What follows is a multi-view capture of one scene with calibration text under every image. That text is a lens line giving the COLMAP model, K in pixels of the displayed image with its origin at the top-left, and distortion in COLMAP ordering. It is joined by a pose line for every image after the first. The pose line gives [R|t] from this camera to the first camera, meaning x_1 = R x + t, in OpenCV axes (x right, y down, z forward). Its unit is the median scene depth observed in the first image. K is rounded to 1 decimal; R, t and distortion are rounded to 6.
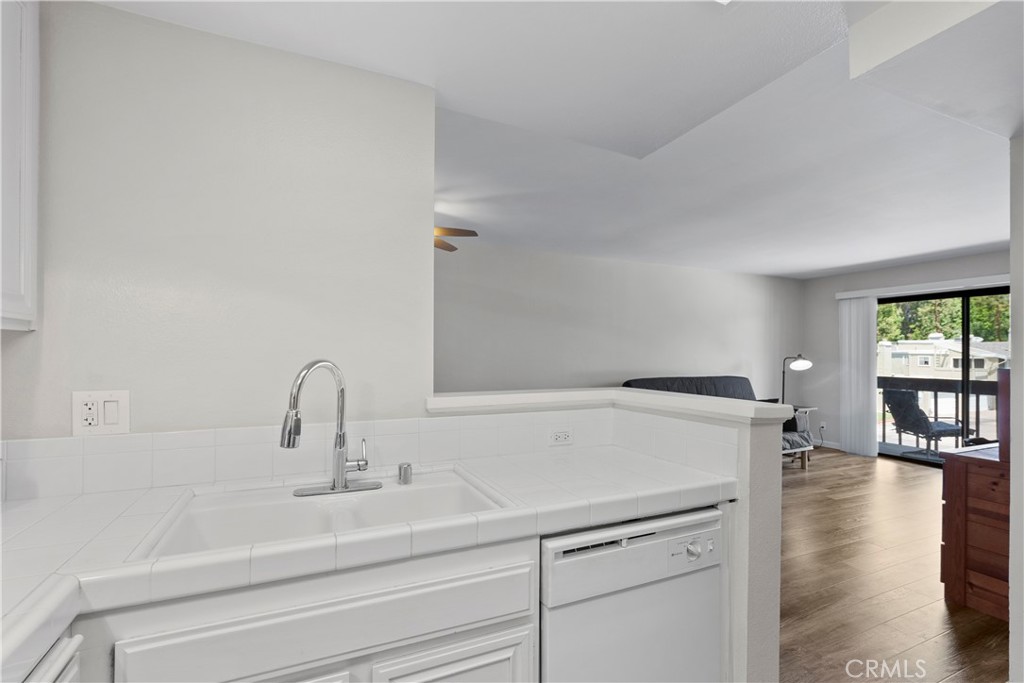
lens RADIAL K [[458.7, 0, 513.2], [0, 458.7, 350.5], [0, 0, 1]] dist [-0.012563, 0.004689]
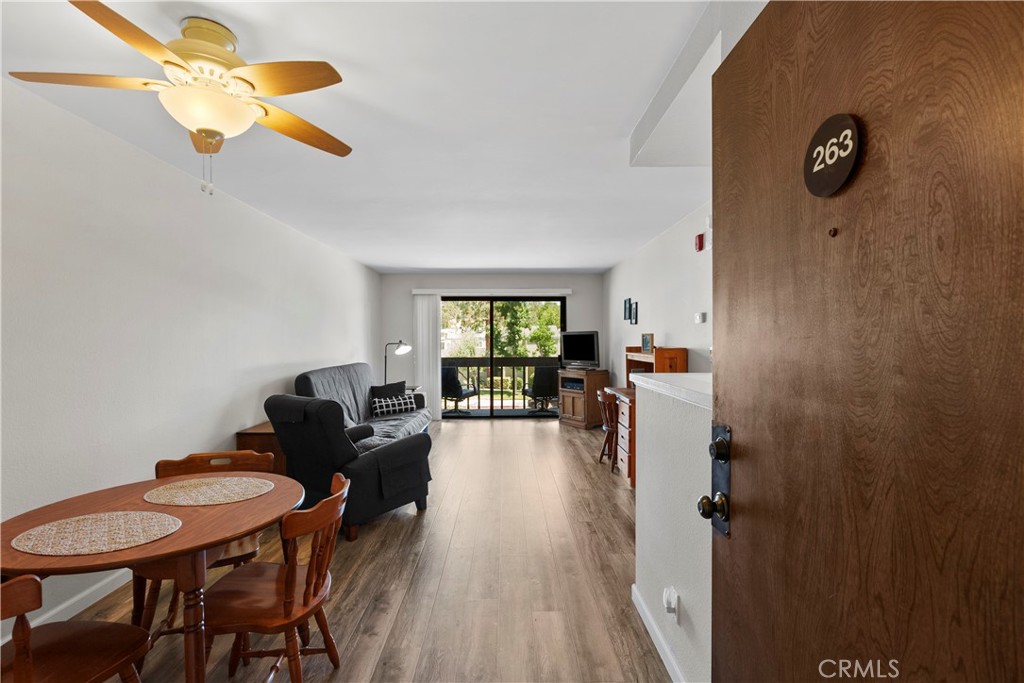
lens RADIAL K [[458.7, 0, 508.8], [0, 458.7, 351.9], [0, 0, 1]] dist [-0.012563, 0.004689]
pose [[0.391964, -0.030214, 0.919484, -0.350660], [-0.002077, 0.999429, 0.033727, -0.002554], [-0.919978, -0.015130, 0.391677, 0.353938]]
